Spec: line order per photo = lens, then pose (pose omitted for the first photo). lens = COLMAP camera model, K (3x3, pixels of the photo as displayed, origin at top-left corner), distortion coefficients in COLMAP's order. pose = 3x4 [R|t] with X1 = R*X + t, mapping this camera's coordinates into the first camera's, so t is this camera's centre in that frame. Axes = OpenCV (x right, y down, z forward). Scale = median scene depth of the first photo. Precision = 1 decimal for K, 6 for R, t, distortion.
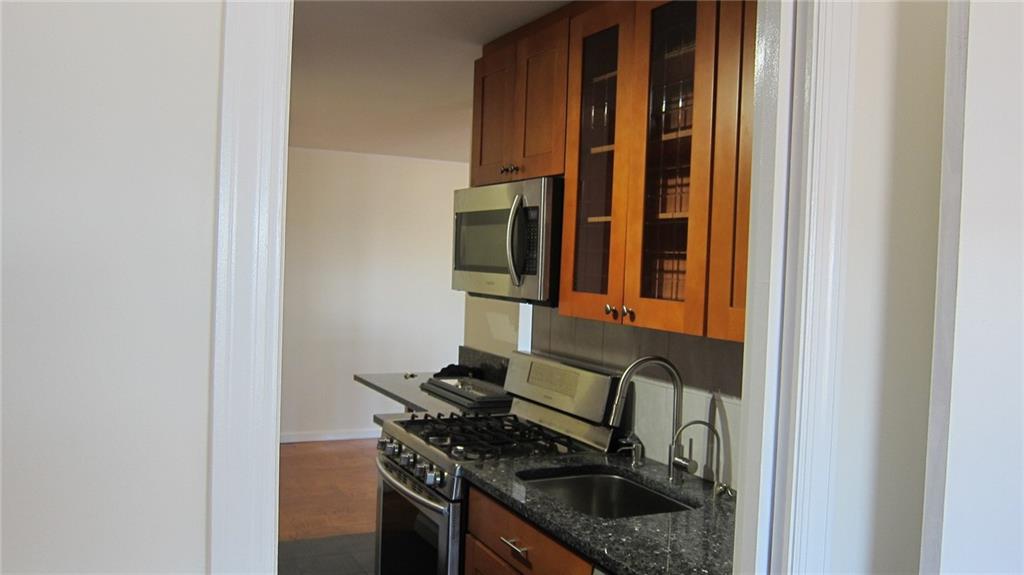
lens RADIAL K [[833.8, 0, 512.0], [0, 833.8, 287.5], [0, 0, 1]] dist [-0.080317, 0.005701]
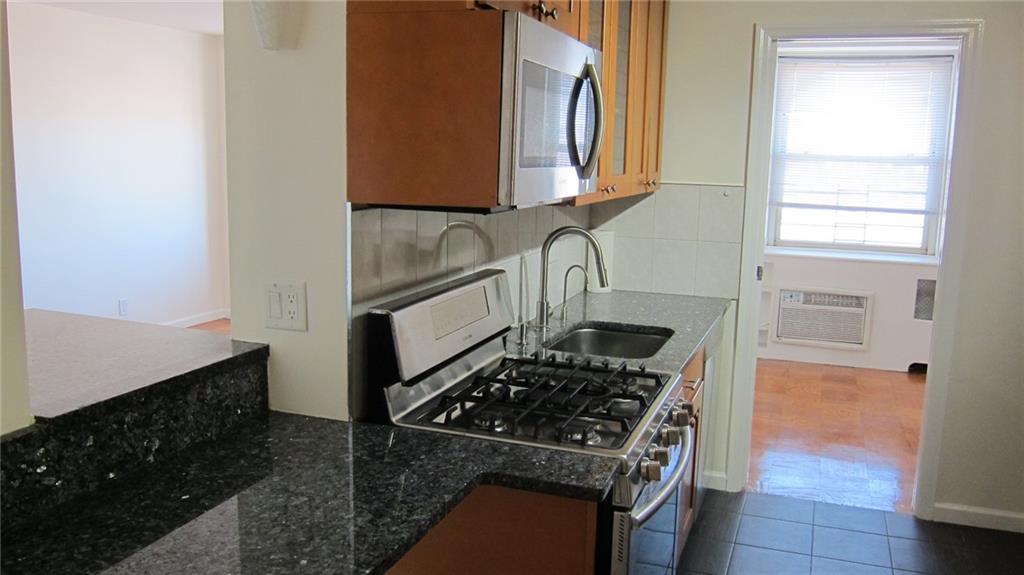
lens RADIAL K [[833.8, 0, 512.0], [0, 833.8, 287.5], [0, 0, 1]] dist [-0.080317, 0.005701]
pose [[-0.674346, -0.174944, 0.717393, -0.634421], [-0.023336, 0.976093, 0.216095, -0.086162], [-0.738047, 0.128982, -0.662307, 1.866226]]
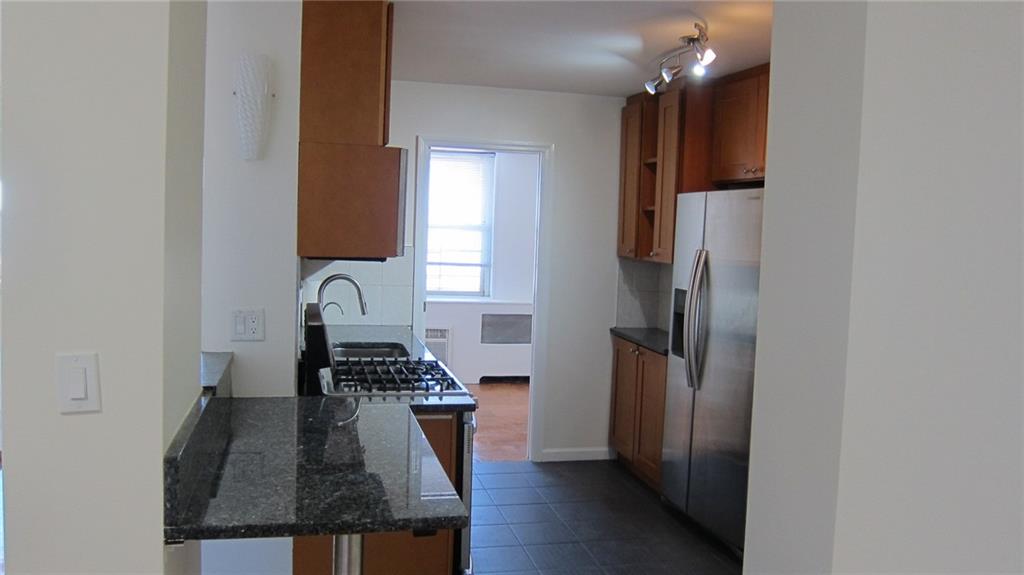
lens RADIAL K [[833.8, 0, 512.0], [0, 833.8, 287.5], [0, 0, 1]] dist [-0.080317, 0.005701]
pose [[-0.971763, -0.091189, 0.217624, -0.545721], [-0.067947, 0.991382, 0.112006, -0.105933], [-0.225963, 0.094056, -0.969585, 2.588730]]
